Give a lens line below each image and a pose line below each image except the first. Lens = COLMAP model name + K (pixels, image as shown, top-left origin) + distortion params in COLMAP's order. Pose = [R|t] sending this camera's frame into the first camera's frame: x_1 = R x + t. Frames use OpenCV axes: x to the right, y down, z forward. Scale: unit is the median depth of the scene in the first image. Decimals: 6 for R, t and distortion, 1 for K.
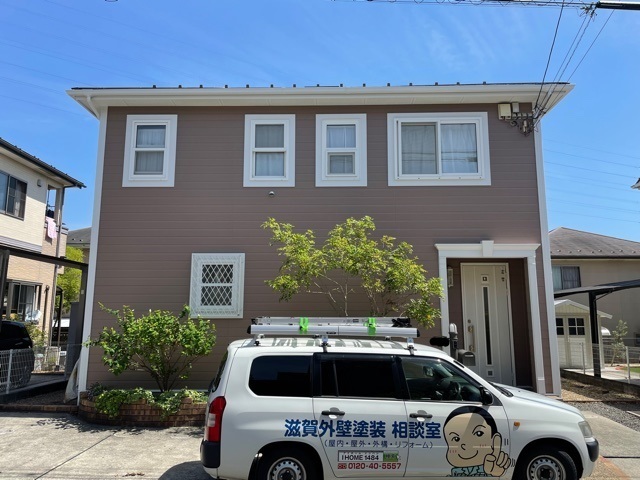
lens RADIAL K [[482.6, 0, 316.5], [0, 482.6, 239.4], [0, 0, 1]] dist [0.053030, -0.058846]
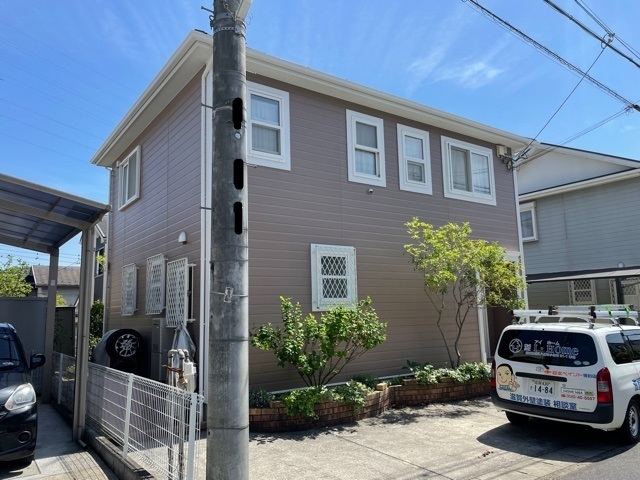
lens RADIAL K [[482.6, 0, 304.0], [0, 482.6, 239.0], [0, 0, 1]] dist [0.053030, -0.058846]
pose [[0.809570, 0.068706, 0.582989, -0.822052], [-0.066720, 0.997461, -0.024902, 0.045087], [-0.583220, -0.018737, 0.812098, 0.237581]]
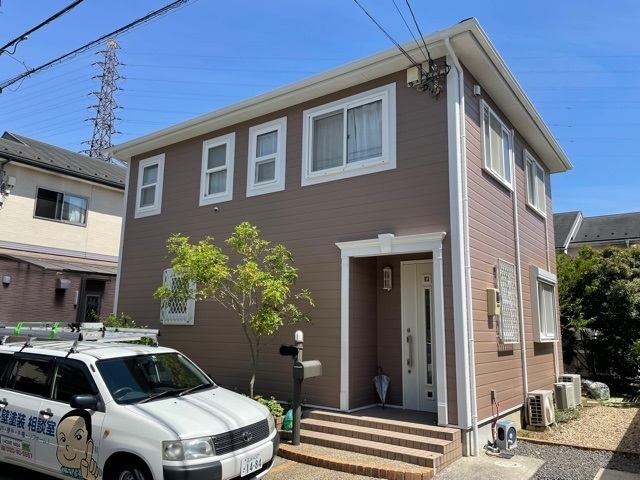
lens RADIAL K [[482.6, 0, 319.3], [0, 482.6, 237.9], [0, 0, 1]] dist [0.053030, -0.058846]
pose [[0.825886, -0.090847, -0.556470, 0.705222], [0.078218, 0.995852, -0.046493, 0.038028], [0.558385, -0.005128, 0.829566, 0.230201]]
